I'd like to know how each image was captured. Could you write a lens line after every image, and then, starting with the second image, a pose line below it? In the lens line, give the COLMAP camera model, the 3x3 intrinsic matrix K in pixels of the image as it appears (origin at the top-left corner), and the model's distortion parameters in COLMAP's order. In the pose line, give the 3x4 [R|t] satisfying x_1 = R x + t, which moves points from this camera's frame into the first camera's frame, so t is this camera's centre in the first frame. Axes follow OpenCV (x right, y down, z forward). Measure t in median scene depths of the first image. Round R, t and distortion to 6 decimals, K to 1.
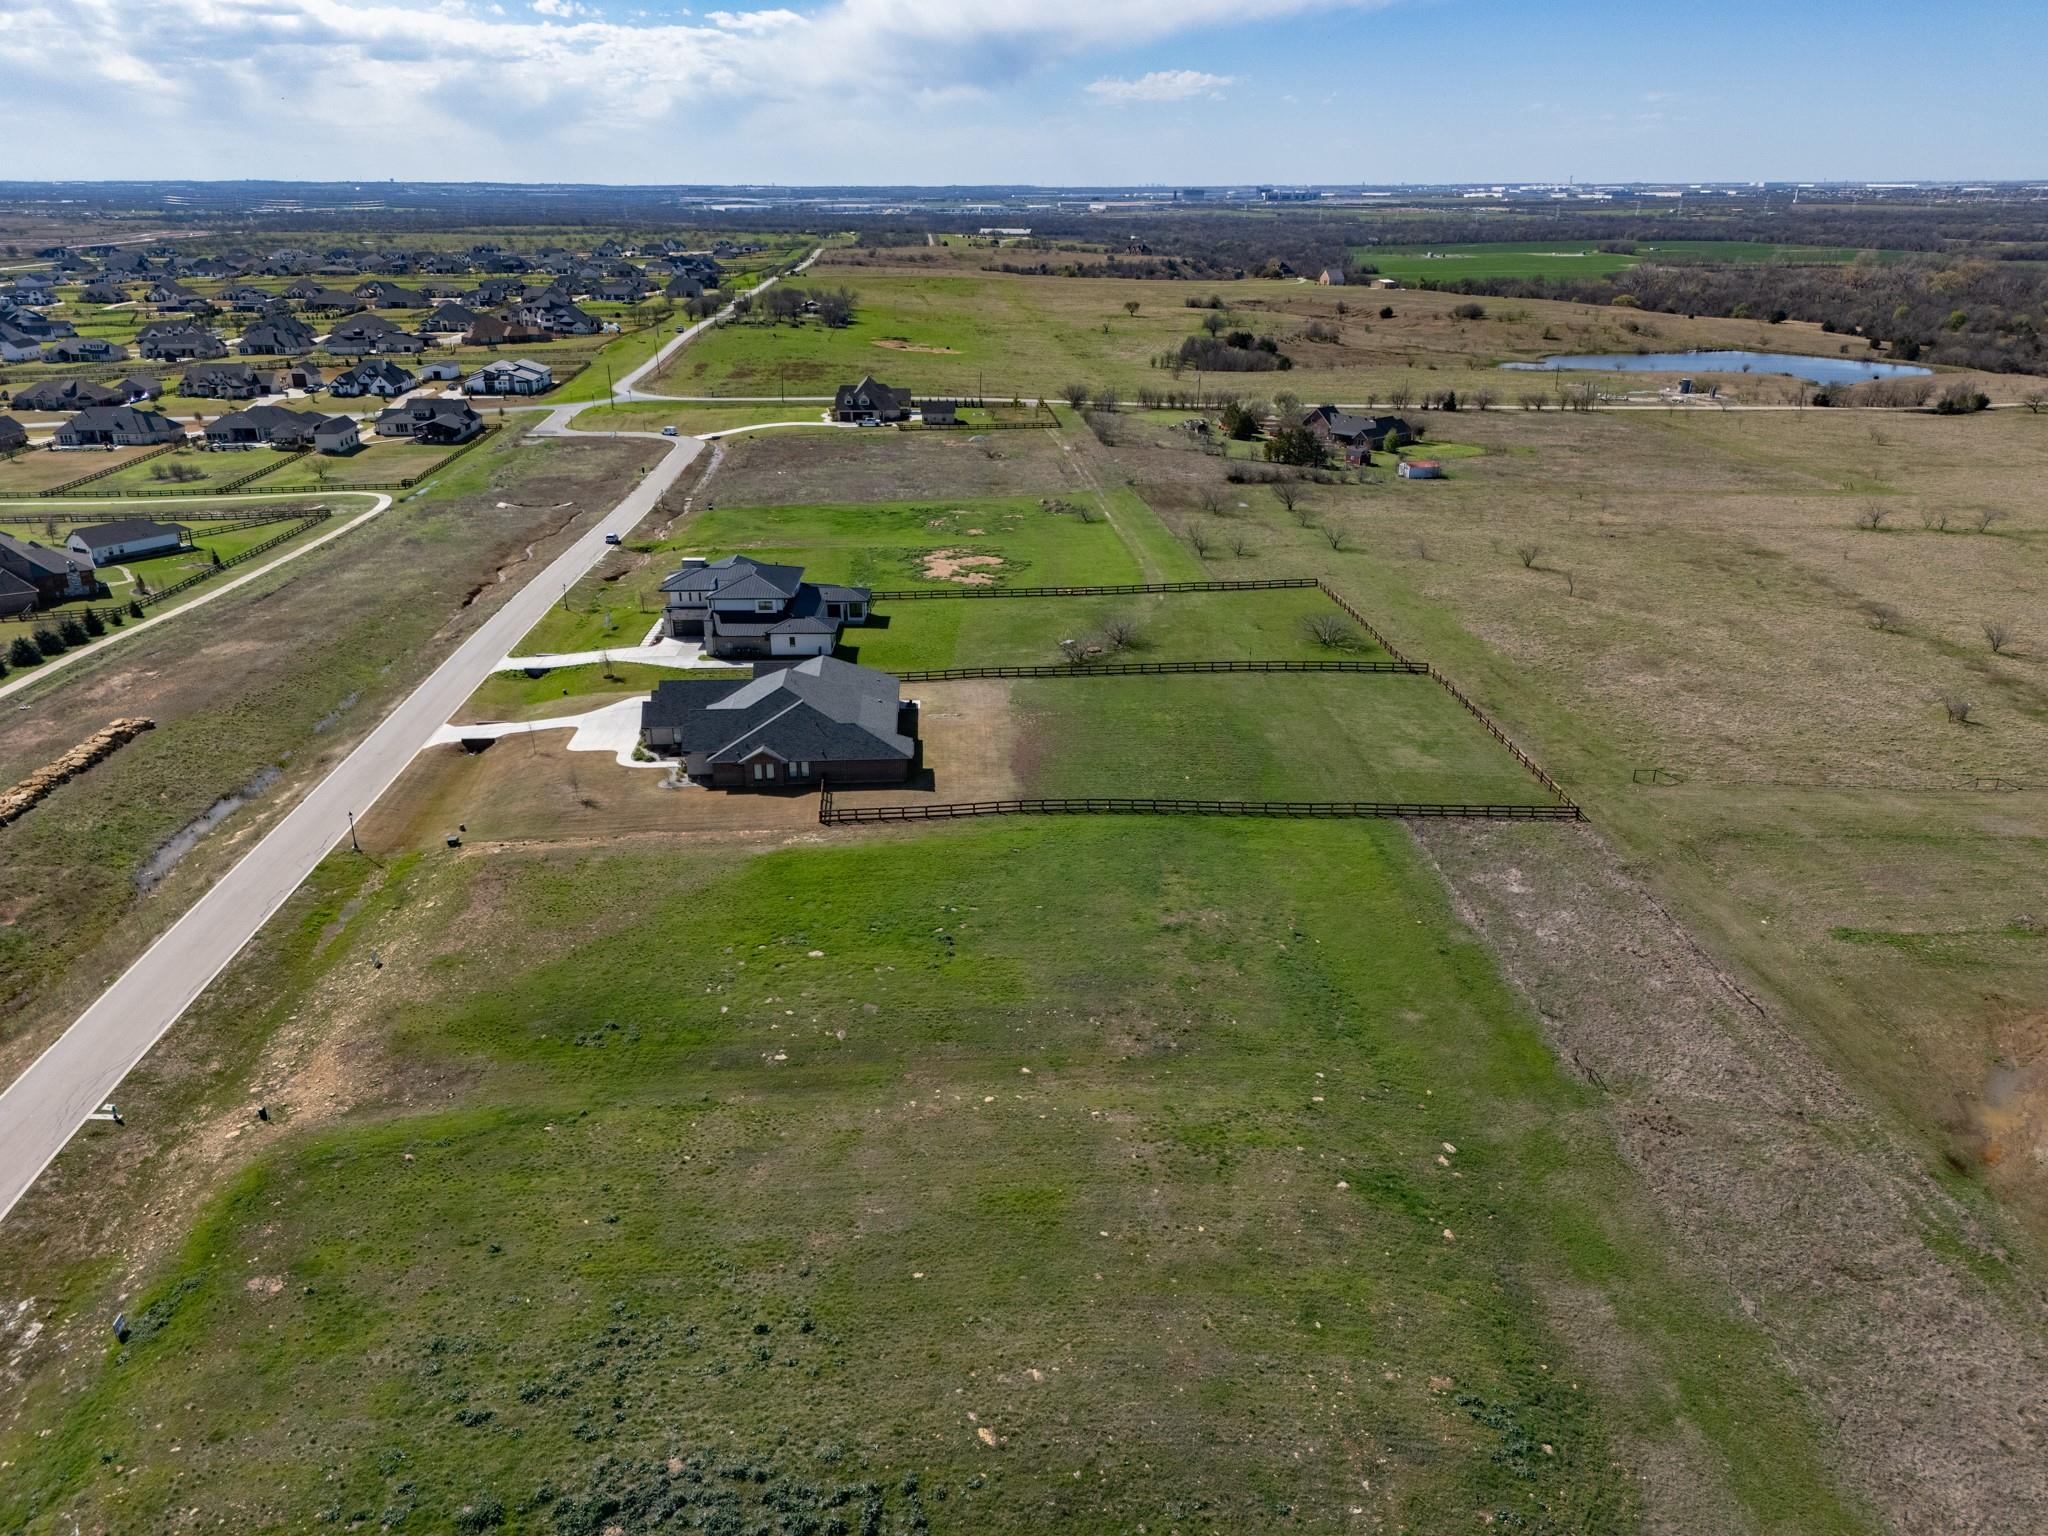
lens RADIAL K [[1503.8, 0, 1032.7], [0, 1503.8, 735.4], [0, 0, 1]] dist [0.067145, -0.055687]
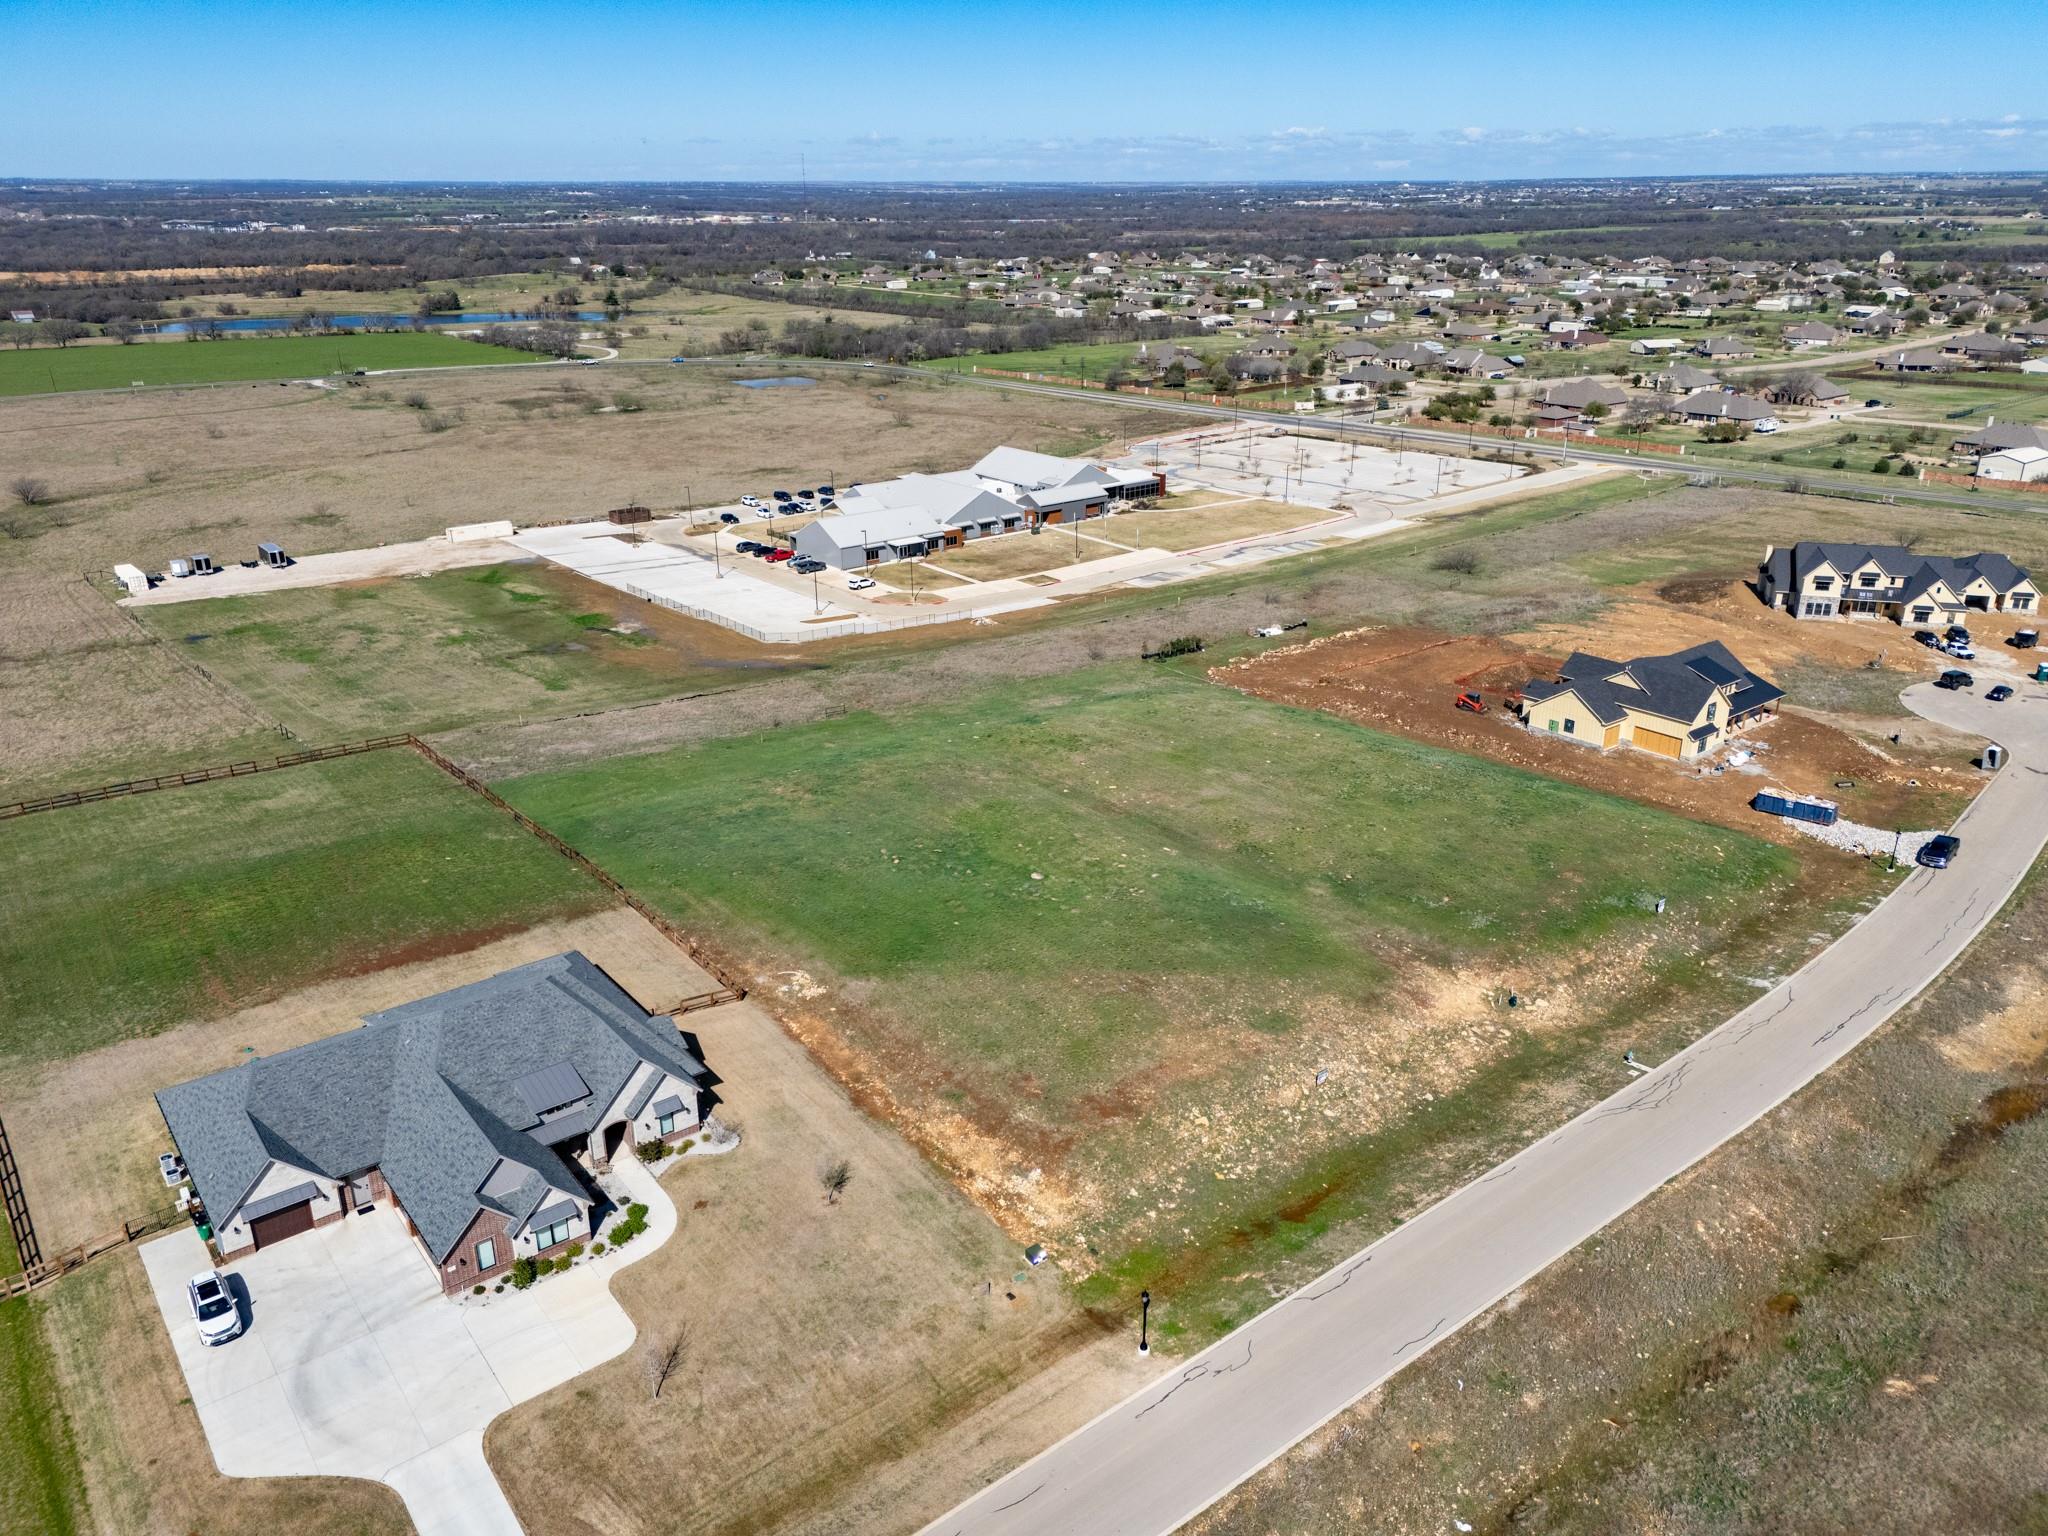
lens RADIAL K [[1503.8, 0, 1036.9], [0, 1503.8, 770.8], [0, 0, 1]] dist [0.067145, -0.055687]
pose [[-0.563469, -0.297998, 0.770519, -0.737070], [0.286365, 0.804399, 0.520516, -0.366788], [-0.774918, 0.513945, -0.367918, 1.058892]]
